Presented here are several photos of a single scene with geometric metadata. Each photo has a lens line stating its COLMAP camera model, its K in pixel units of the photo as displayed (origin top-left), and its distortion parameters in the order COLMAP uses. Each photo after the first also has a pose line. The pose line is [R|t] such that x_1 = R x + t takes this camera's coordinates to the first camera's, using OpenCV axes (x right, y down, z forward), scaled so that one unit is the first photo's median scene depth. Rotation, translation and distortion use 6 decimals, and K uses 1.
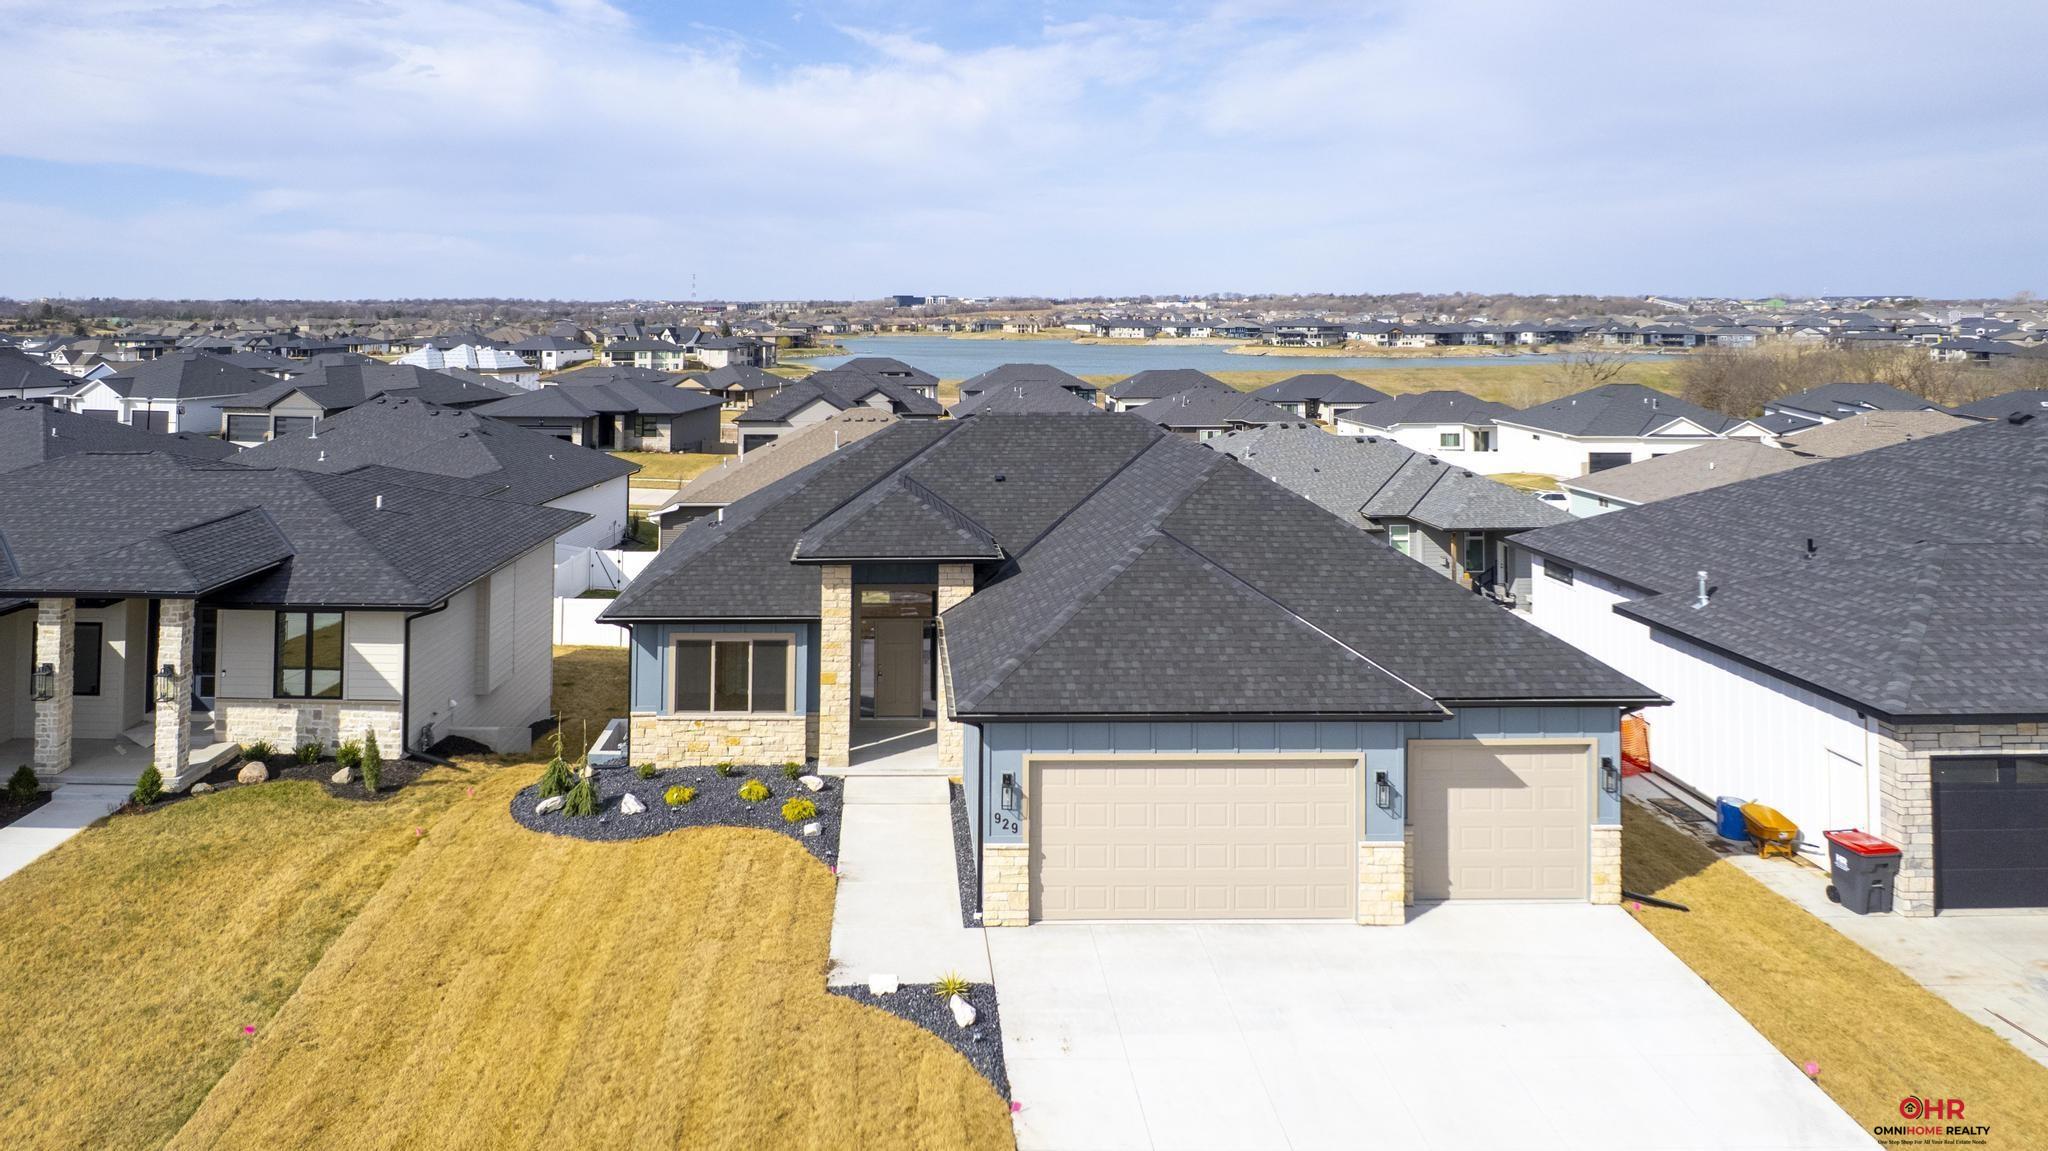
lens RADIAL K [[1385.9, 0, 884.8], [0, 1385.9, 271.8], [0, 0, 1]] dist [-0.026312, 0.004911]
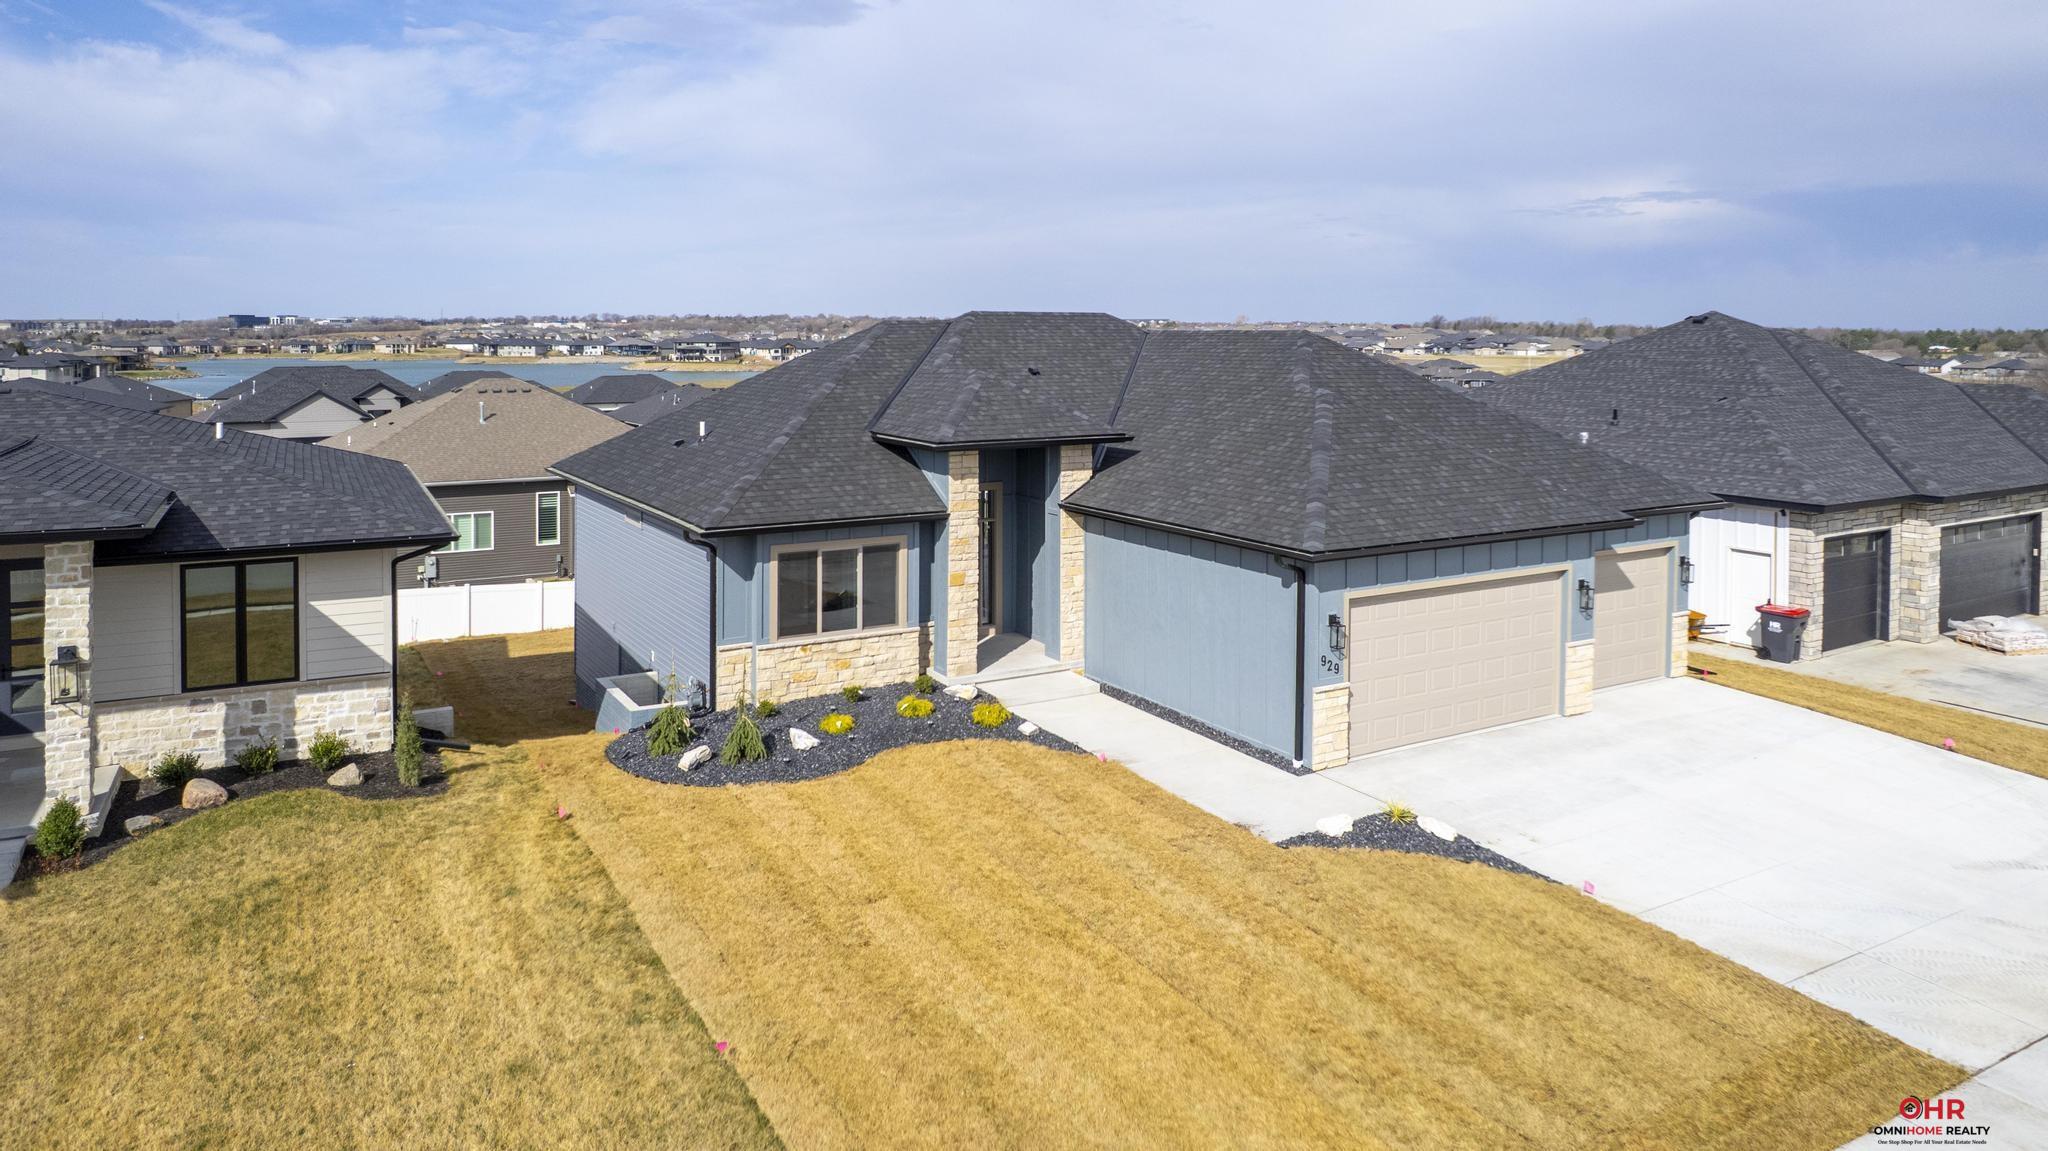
lens RADIAL K [[1361.5, 0, 1014.0], [0, 1361.5, 368.8], [0, 0, 1]] dist [-0.033222, -0.000786]
pose [[0.863453, -0.010677, 0.504316, -0.458569], [-0.017831, 0.998505, 0.051669, 0.113277], [-0.504114, -0.053607, 0.861972, 0.232027]]
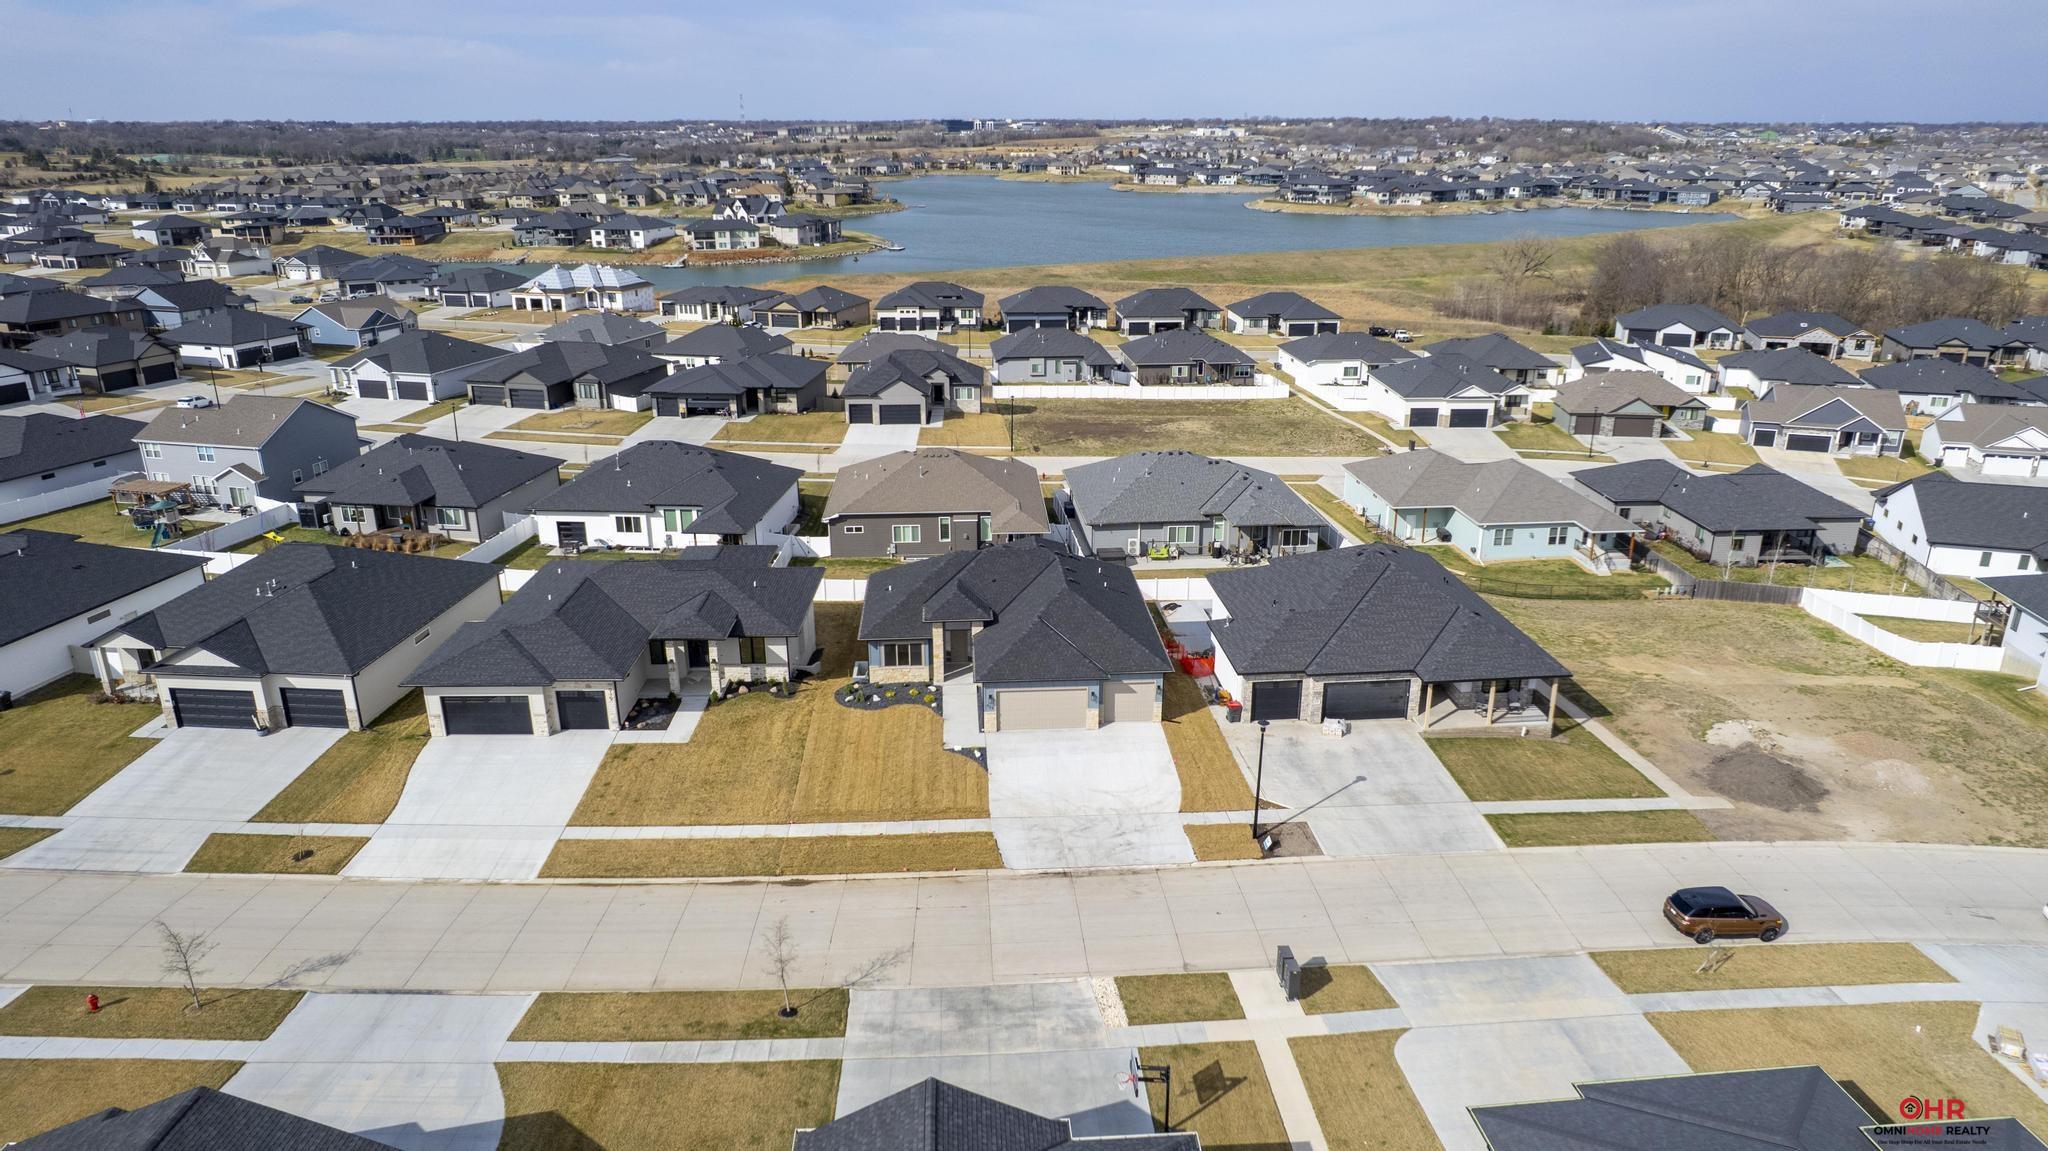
lens RADIAL K [[1264.2, 0, 1024.0], [0, 1264.2, 575.5], [0, 0, 1]] dist [-0.068653, 0.057325]
pose [[0.997748, -0.022789, 0.063087, -0.019806], [-0.000621, 0.937338, 0.348421, -0.847570], [-0.067074, -0.347675, 0.935213, -1.562716]]
